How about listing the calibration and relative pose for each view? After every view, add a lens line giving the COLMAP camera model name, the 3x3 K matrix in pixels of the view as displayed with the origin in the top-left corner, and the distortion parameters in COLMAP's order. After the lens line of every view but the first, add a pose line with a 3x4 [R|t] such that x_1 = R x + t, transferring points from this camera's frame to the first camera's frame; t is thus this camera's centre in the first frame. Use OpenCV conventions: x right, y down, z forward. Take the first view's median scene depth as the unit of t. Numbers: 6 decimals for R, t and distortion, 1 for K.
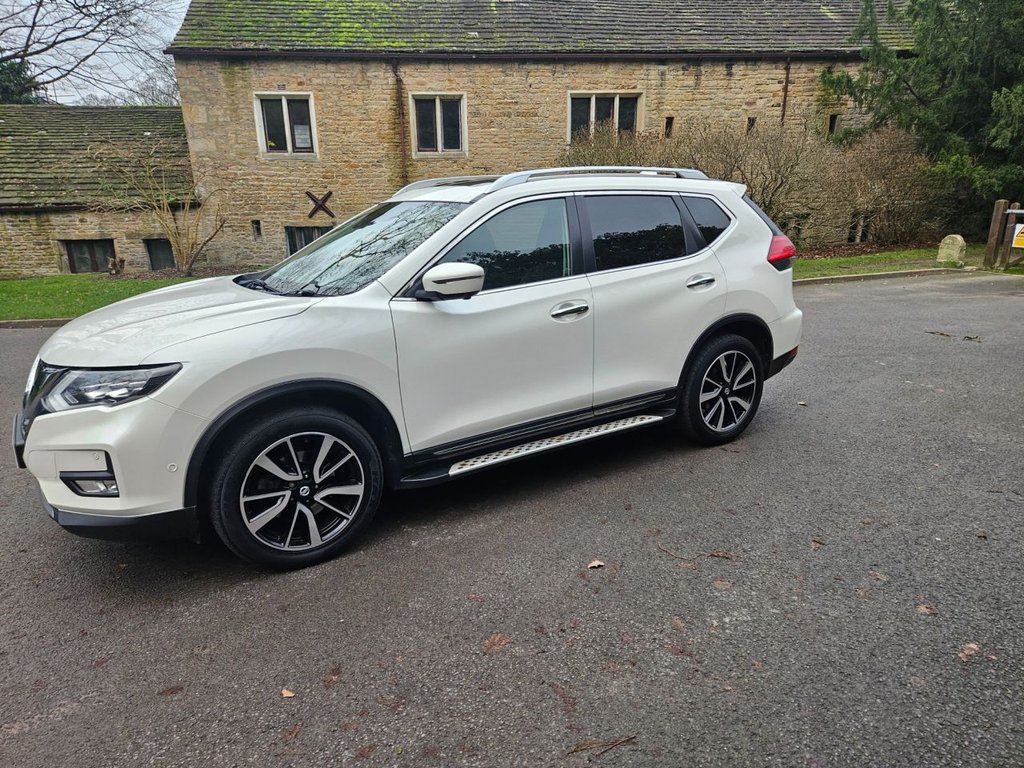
lens RADIAL K [[675.3, 0, 509.2], [0, 675.3, 394.8], [0, 0, 1]] dist [0.067159, -0.050143]
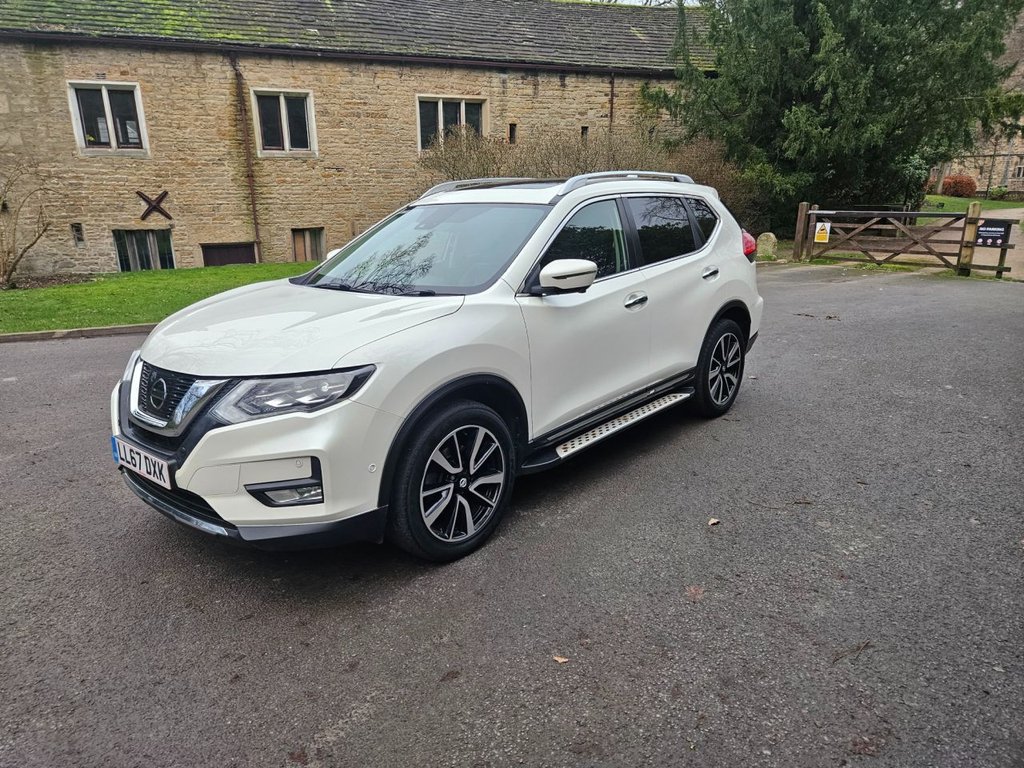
lens RADIAL K [[675.3, 0, 503.6], [0, 675.3, 392.0], [0, 0, 1]] dist [0.067159, -0.050143]
pose [[0.964789, -0.071642, 0.253080, -0.099682], [0.073236, 0.997310, 0.003128, 0.000960], [-0.252623, 0.015516, 0.967440, -0.003148]]
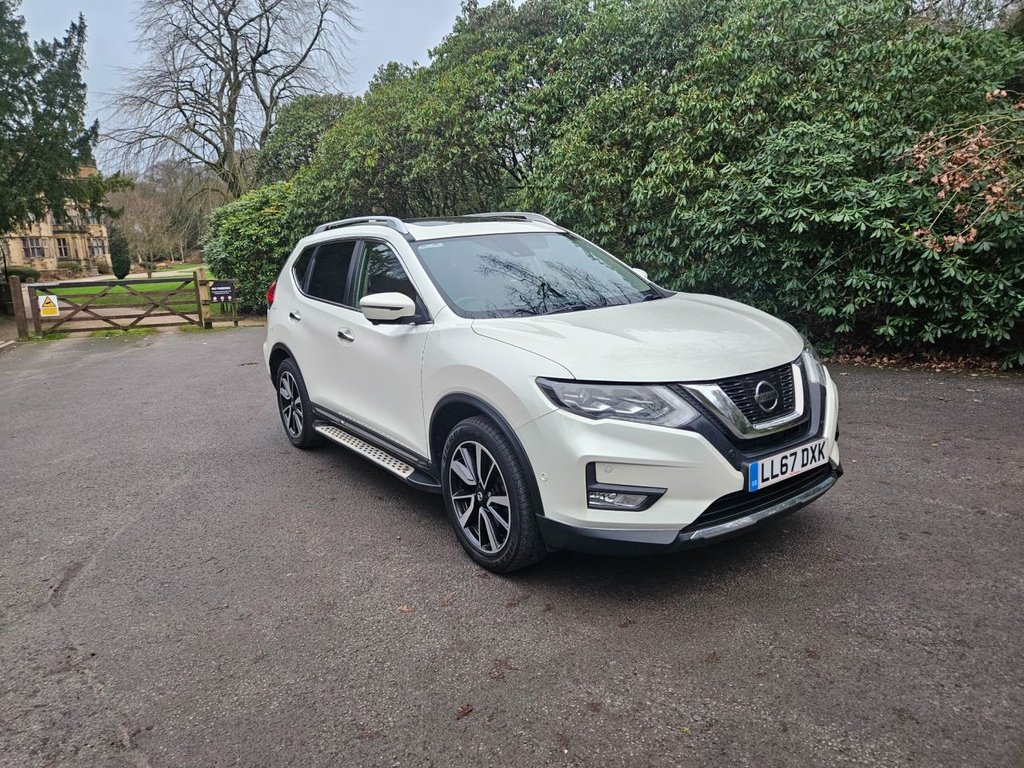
lens RADIAL K [[674.1, 0, 496.4], [0, 674.1, 395.2], [0, 0, 1]] dist [0.062580, -0.043990]
pose [[-0.000156, -0.202018, 0.979382, -0.335193], [0.326537, 0.925686, 0.190994, -0.067584], [-0.945185, 0.319834, 0.065821, 0.271312]]
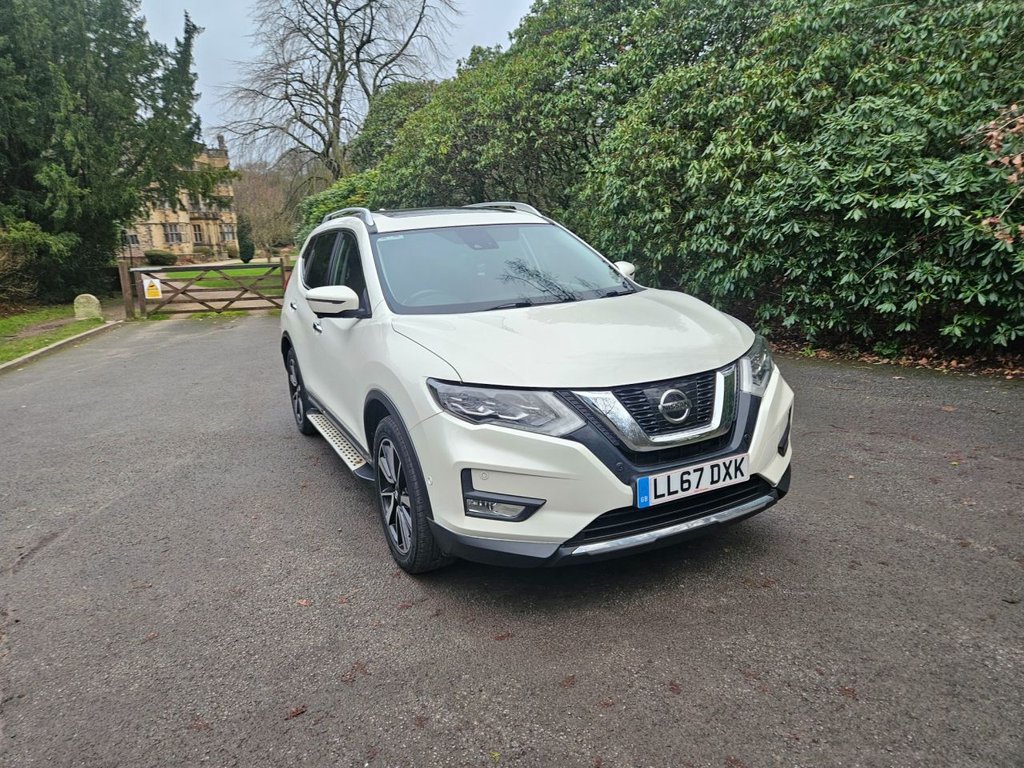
lens RADIAL K [[675.3, 0, 498.1], [0, 675.3, 399.8], [0, 0, 1]] dist [0.067159, -0.050143]
pose [[0.155164, -0.225154, 0.961889, -0.324851], [0.320620, 0.932452, 0.166544, -0.051579], [-0.934413, 0.282559, 0.216872, 0.215716]]
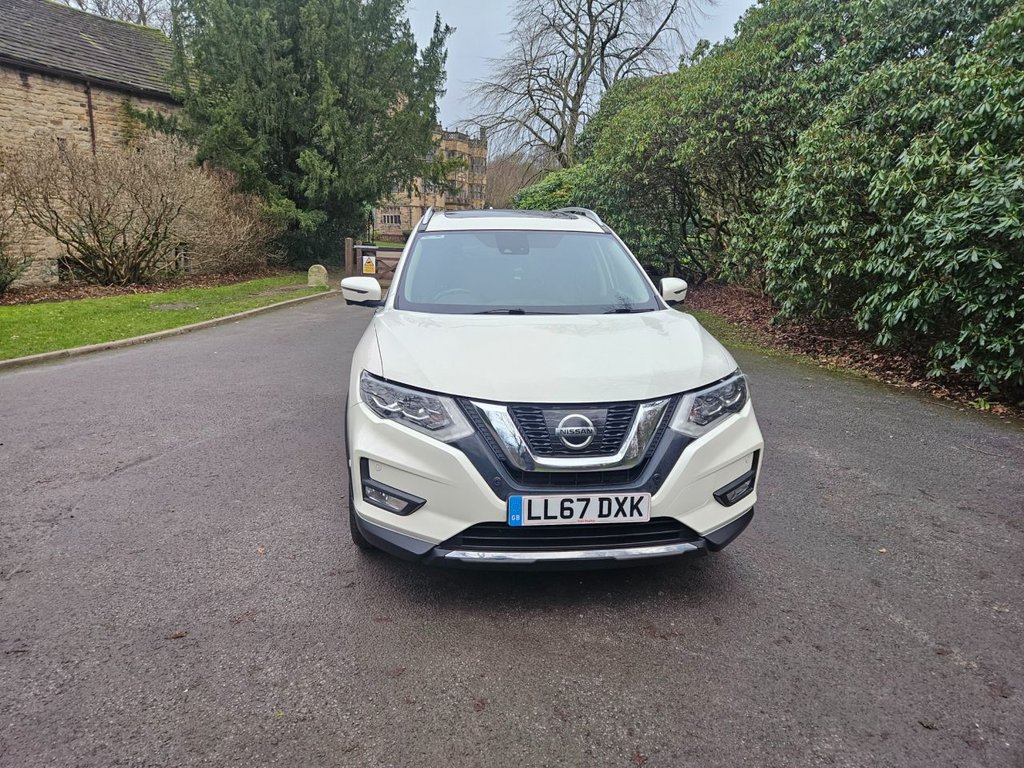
lens RADIAL K [[675.3, 0, 500.5], [0, 675.3, 397.1], [0, 0, 1]] dist [0.067159, -0.050143]
pose [[0.473994, -0.183900, 0.861110, -0.303829], [0.219656, 0.971725, 0.086614, -0.033232], [-0.852690, 0.148094, 0.500987, 0.138907]]
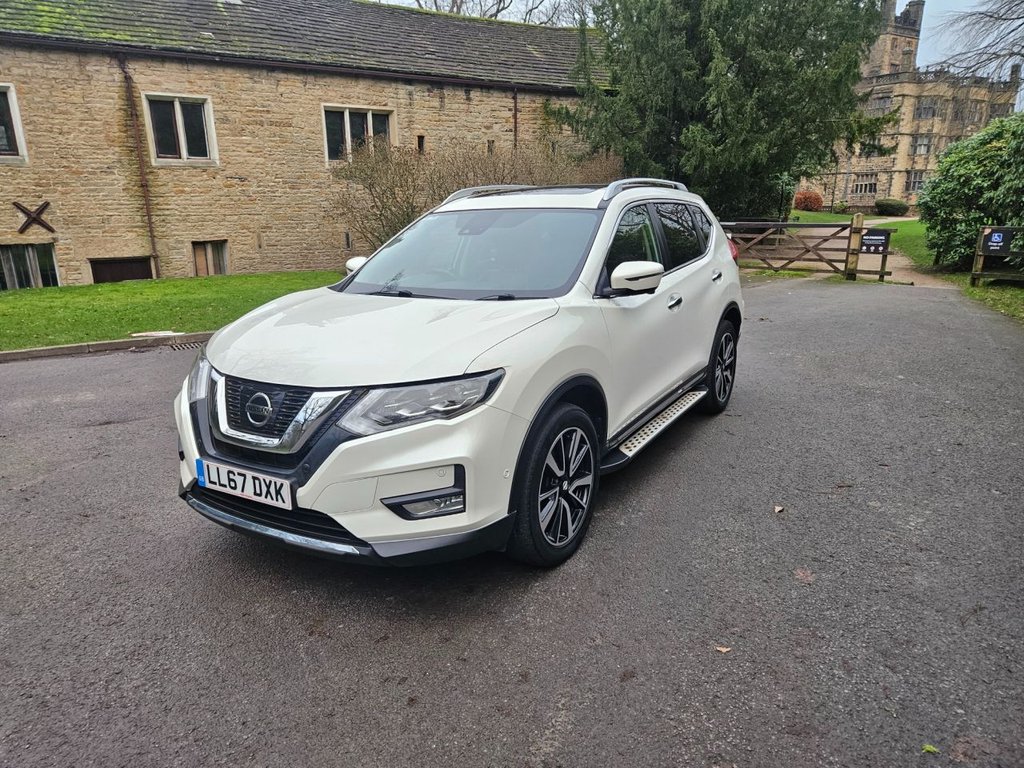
lens RADIAL K [[675.3, 0, 501.6], [0, 675.3, 394.5], [0, 0, 1]] dist [0.067159, -0.050143]
pose [[0.908376, -0.108747, 0.403766, -0.159505], [0.117425, 0.993076, 0.003290, -0.002104], [-0.401328, 0.044424, 0.914856, 0.018948]]
